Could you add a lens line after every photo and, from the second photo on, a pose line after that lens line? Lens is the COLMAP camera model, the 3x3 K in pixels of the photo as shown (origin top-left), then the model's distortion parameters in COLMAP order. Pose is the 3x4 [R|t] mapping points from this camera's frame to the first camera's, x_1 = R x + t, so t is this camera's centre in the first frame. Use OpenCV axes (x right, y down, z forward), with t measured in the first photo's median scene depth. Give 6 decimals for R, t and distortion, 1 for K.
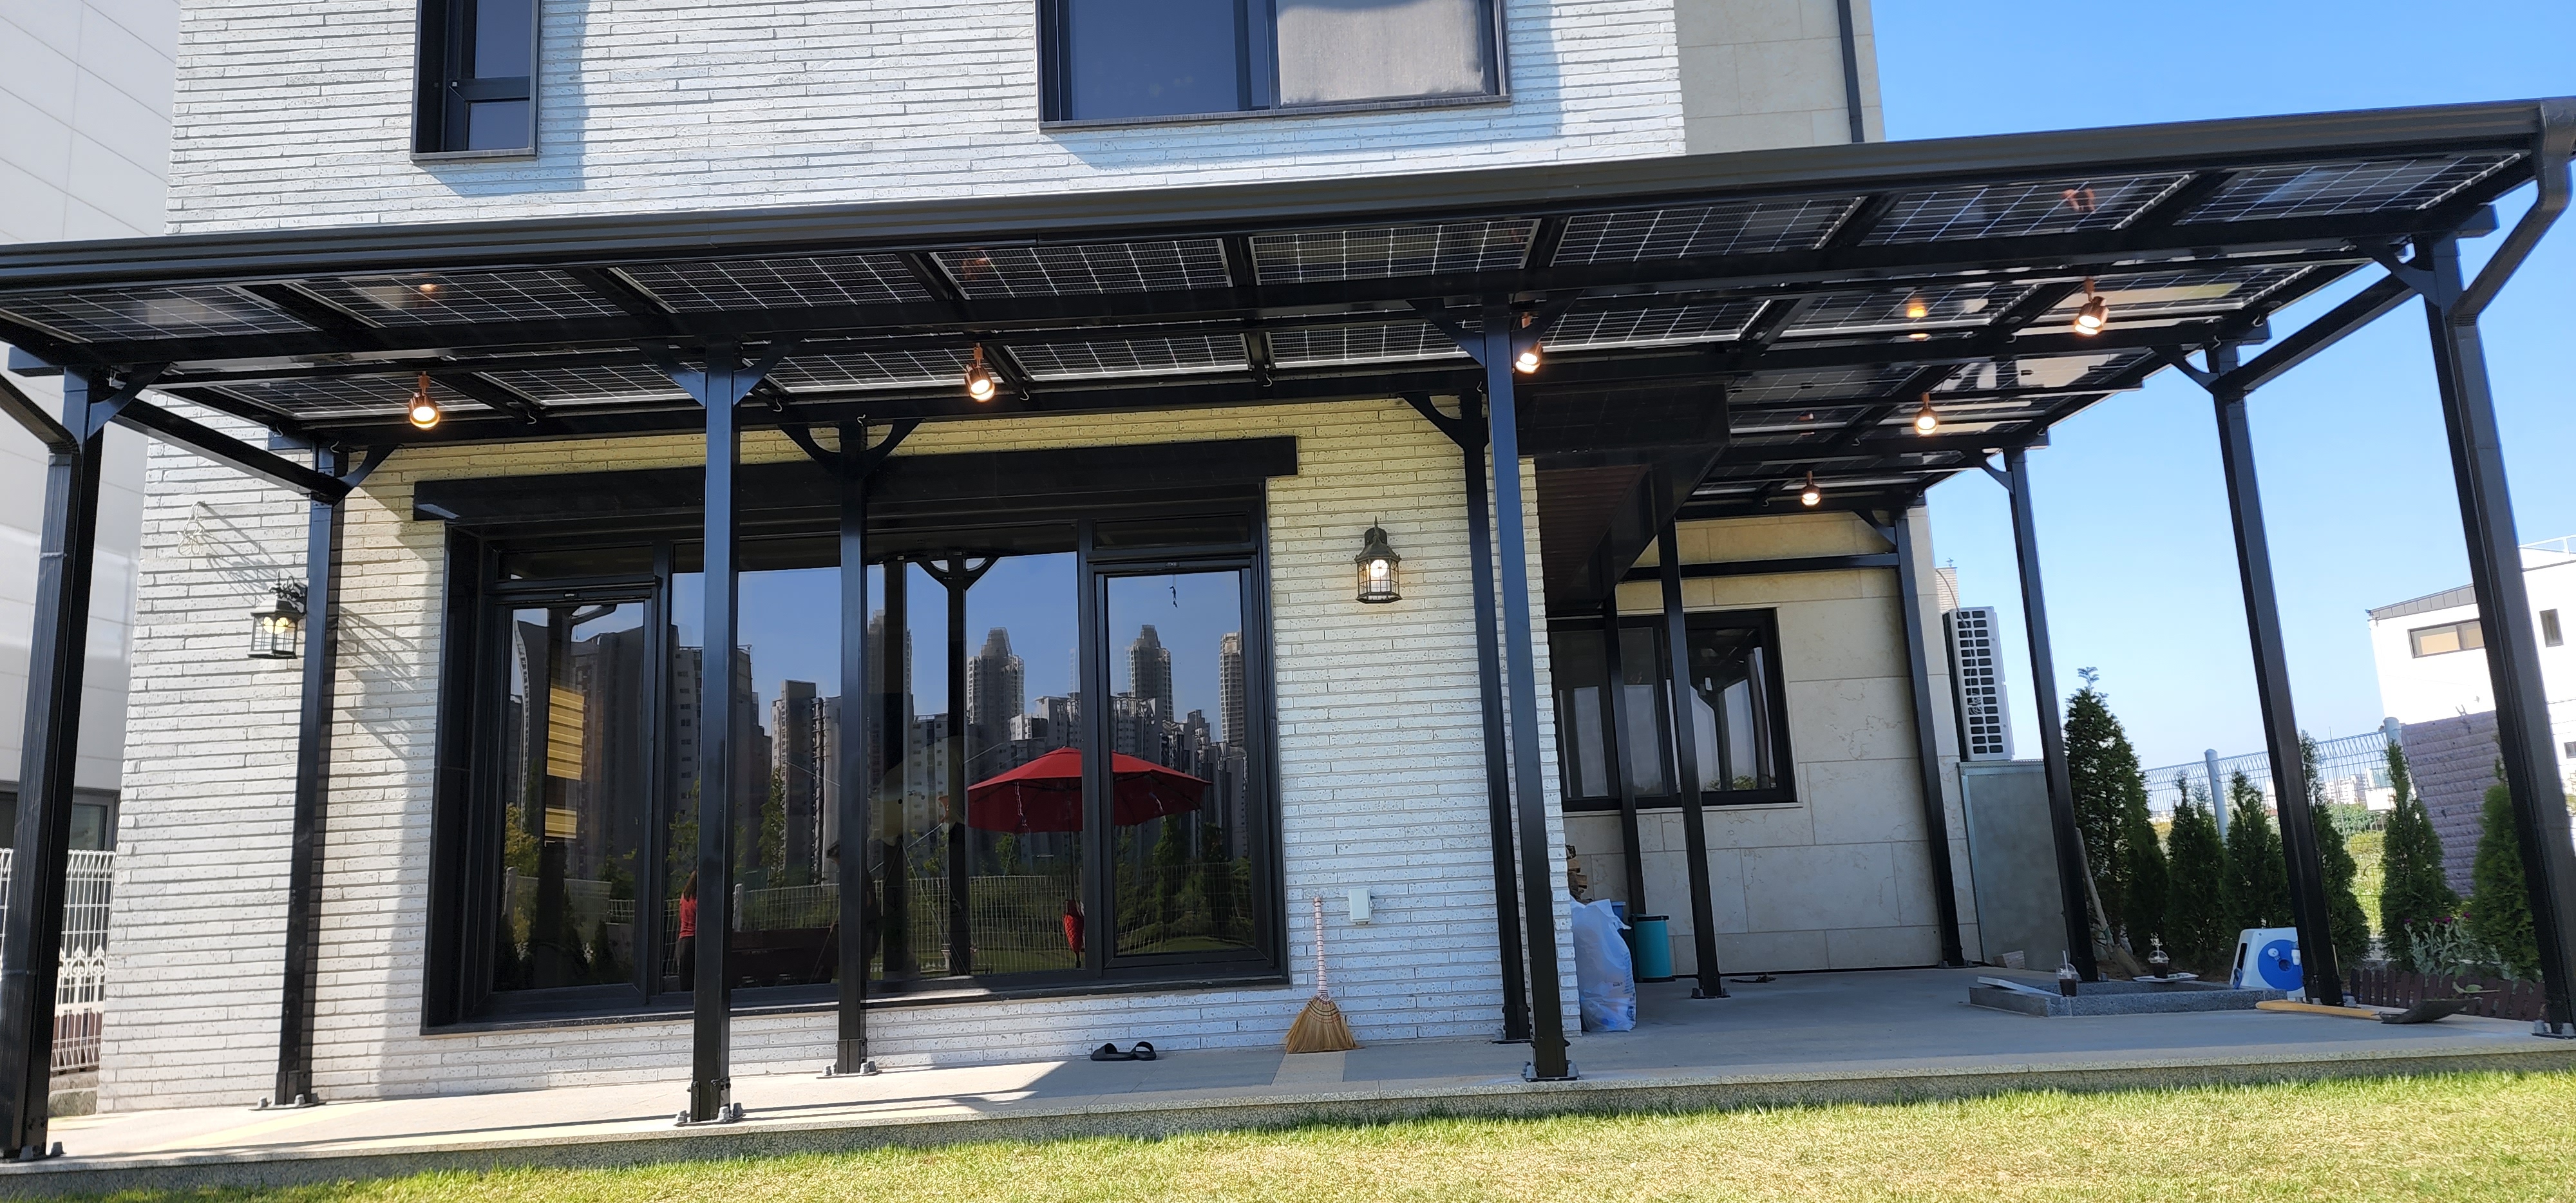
lens RADIAL K [[1692.8, 0, 1288.0], [0, 1692.8, 601.5], [0, 0, 1]] dist [0.087683, -0.114878]
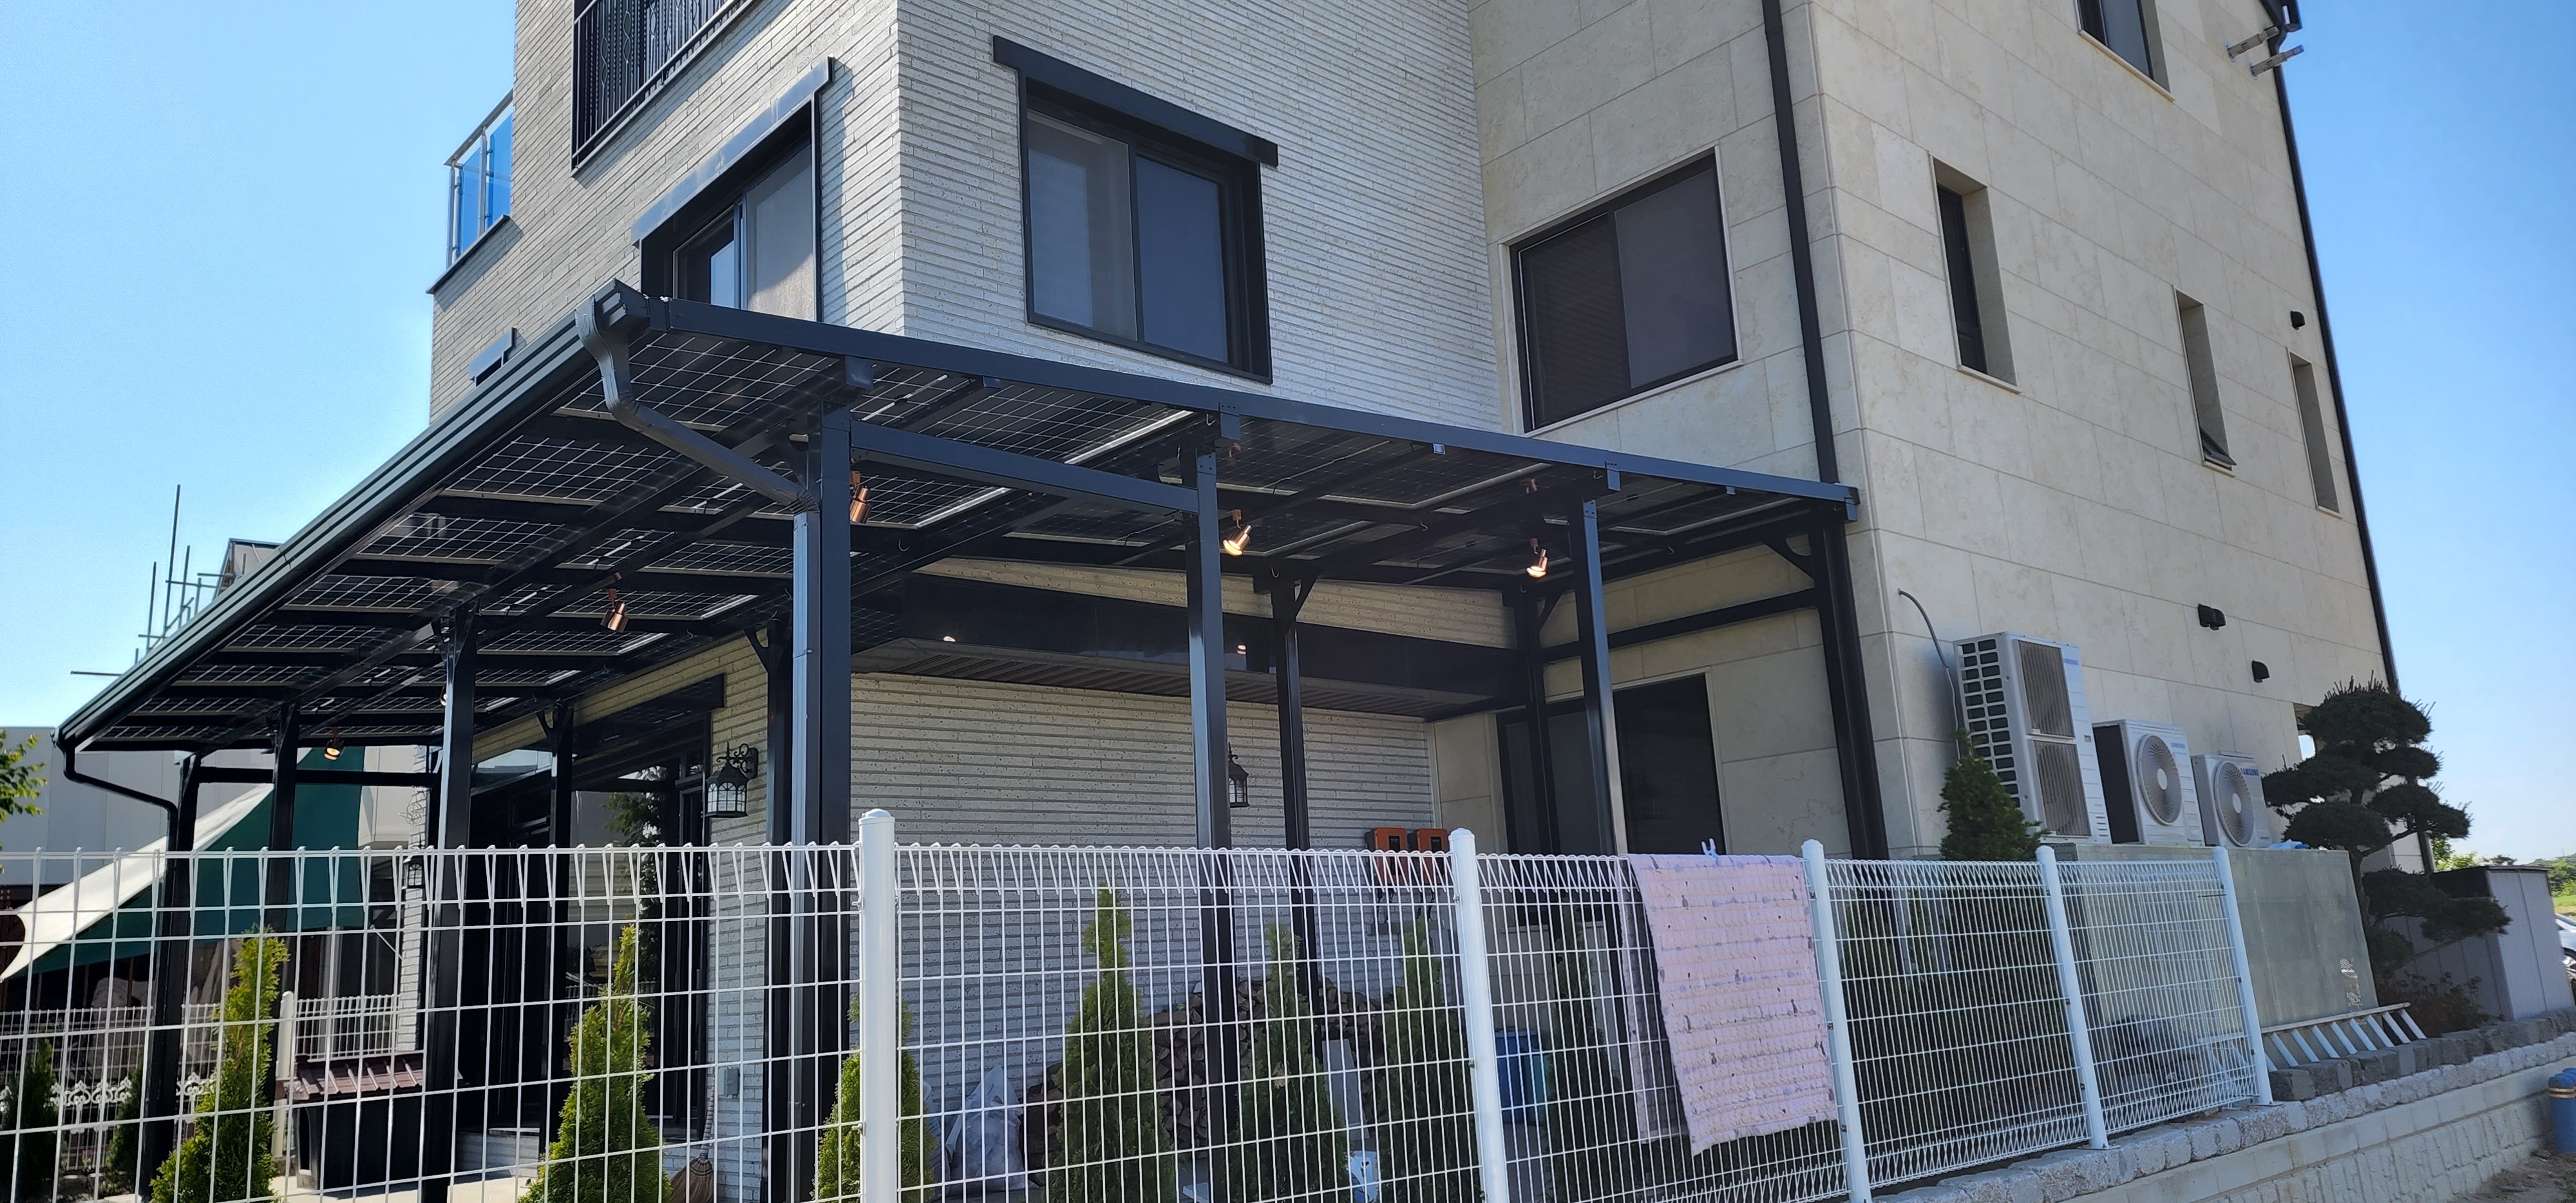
lens RADIAL K [[1692.8, 0, 1288.0], [0, 1692.8, 601.5], [0, 0, 1]] dist [0.087683, -0.114878]
pose [[0.685568, -0.145767, -0.713266, 1.152602], [0.148028, 0.987194, -0.059469, -0.018193], [0.712800, -0.064813, 0.698366, 0.456251]]
